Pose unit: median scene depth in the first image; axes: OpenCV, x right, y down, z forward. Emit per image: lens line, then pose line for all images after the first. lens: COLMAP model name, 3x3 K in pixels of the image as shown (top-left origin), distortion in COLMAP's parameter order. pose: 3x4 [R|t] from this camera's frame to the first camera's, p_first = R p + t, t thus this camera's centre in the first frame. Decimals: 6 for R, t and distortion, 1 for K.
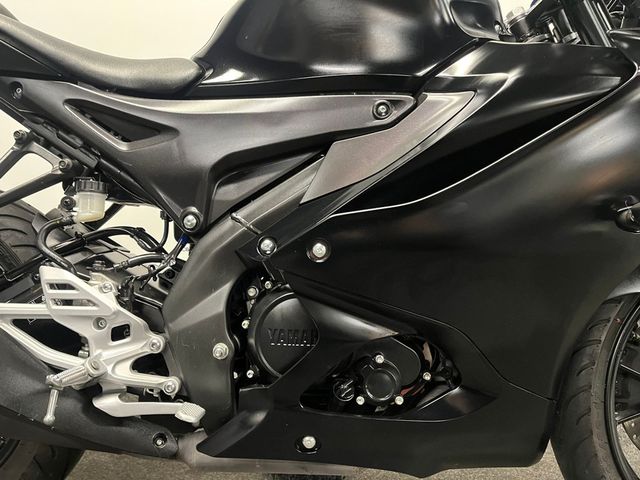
lens RADIAL K [[493.3, 0, 321.8], [0, 493.3, 244.3], [0, 0, 1]] dist [0.063120, -0.084906]
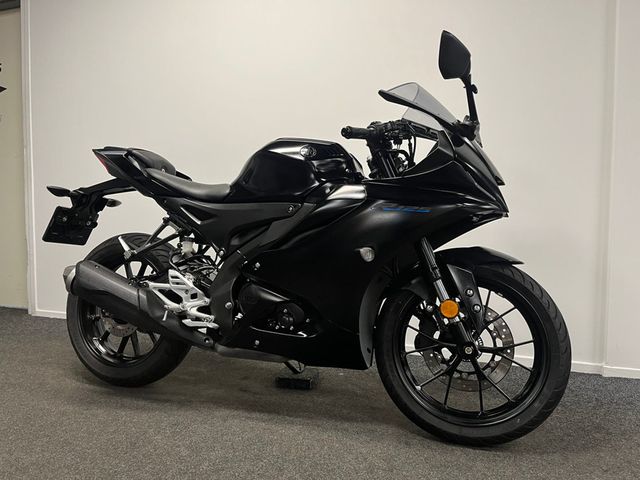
lens RADIAL K [[493.3, 0, 321.8], [0, 493.3, 244.3], [0, 0, 1]] dist [0.063120, -0.084906]
pose [[0.951145, 0.011729, -0.308521, 0.994031], [-0.026767, 0.998648, -0.044555, 0.005469], [0.307582, 0.050636, 0.950173, -1.225022]]
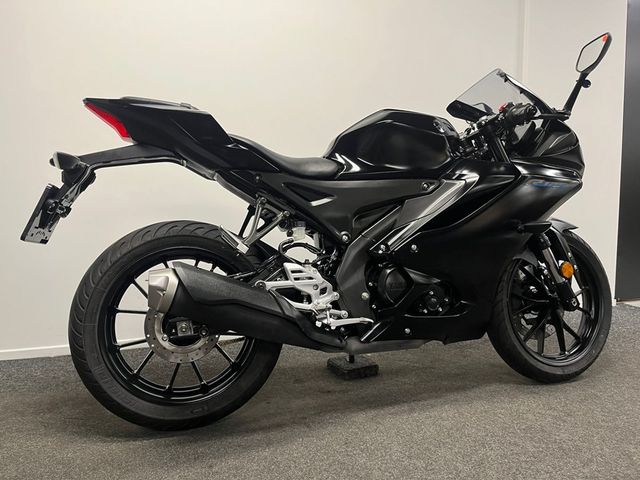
lens RADIAL K [[493.3, 0, 321.8], [0, 493.3, 244.3], [0, 0, 1]] dist [0.063120, -0.084906]
pose [[0.946815, -0.054635, 0.317107, -1.055832], [0.056884, 0.998378, 0.002170, -0.030034], [-0.316711, 0.015983, 0.948387, -1.009754]]
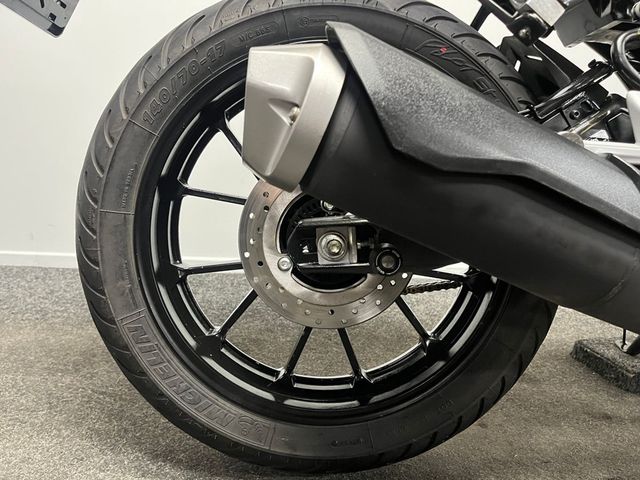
lens RADIAL K [[493.3, 0, 321.8], [0, 493.3, 244.3], [0, 0, 1]] dist [0.063120, -0.084906]
pose [[0.995821, 0.011587, 0.090591, -1.053063], [-0.023096, 0.991628, 0.127044, 0.179080], [-0.088361, -0.128605, 0.987752, 0.302066]]
